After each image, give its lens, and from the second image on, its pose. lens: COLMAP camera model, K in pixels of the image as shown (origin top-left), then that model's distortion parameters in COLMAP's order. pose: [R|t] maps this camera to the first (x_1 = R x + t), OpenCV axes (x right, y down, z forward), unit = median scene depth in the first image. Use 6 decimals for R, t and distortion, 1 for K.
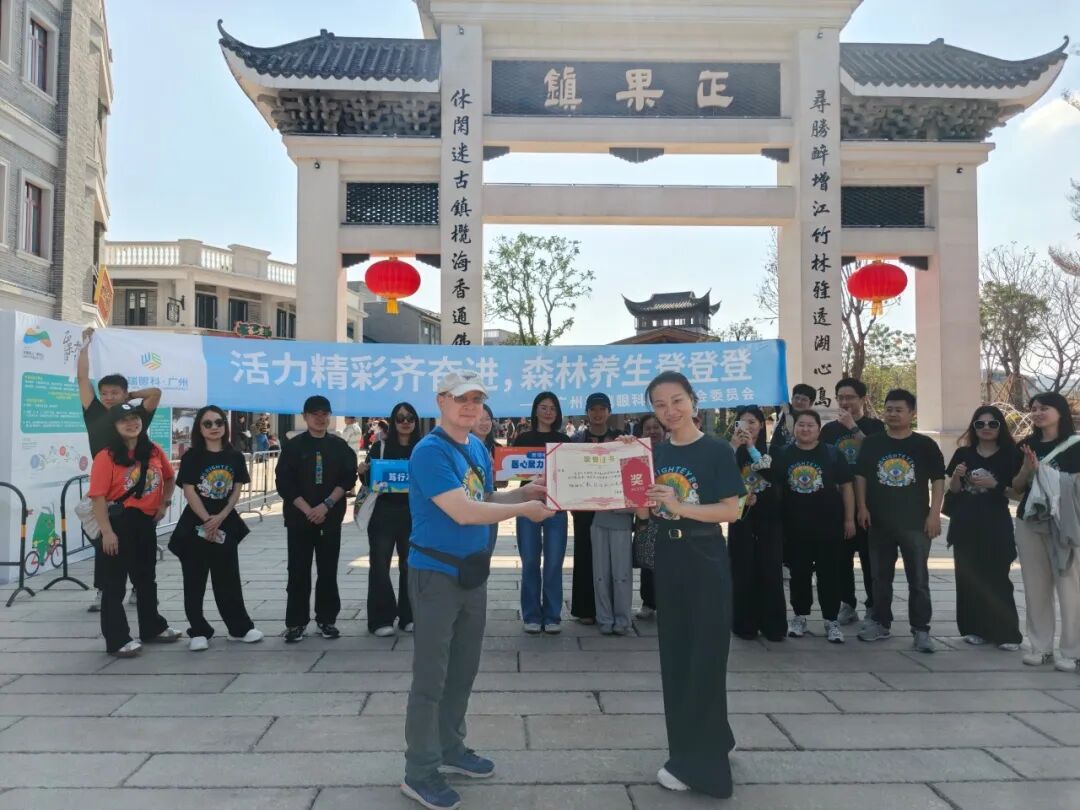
lens RADIAL K [[800.1, 0, 525.6], [0, 800.1, 399.5], [0, 0, 1]] dist [0.031484, -0.038932]
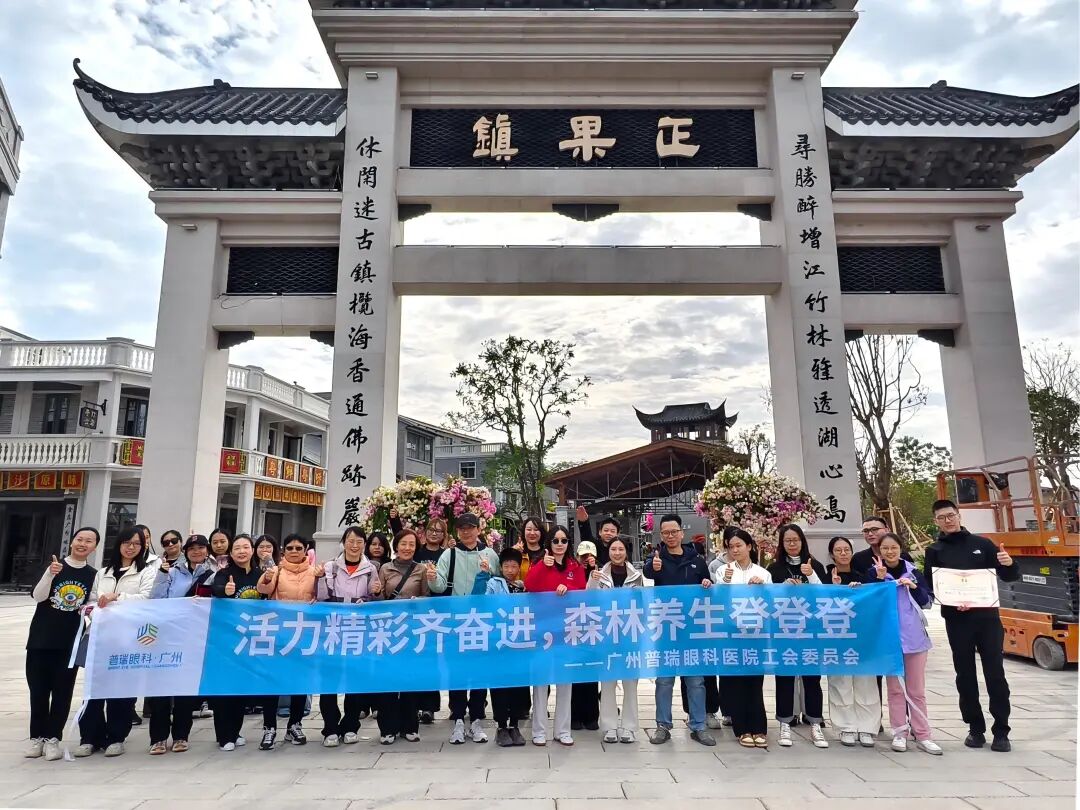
lens RADIAL K [[800.1, 0, 540.2], [0, 800.1, 364.7], [0, 0, 1]] dist [0.031484, -0.038932]
pose [[0.999841, -0.010566, -0.014395, 0.103995], [0.007643, 0.981797, -0.189778, 0.005364], [0.016139, 0.189638, 0.981721, 0.223791]]
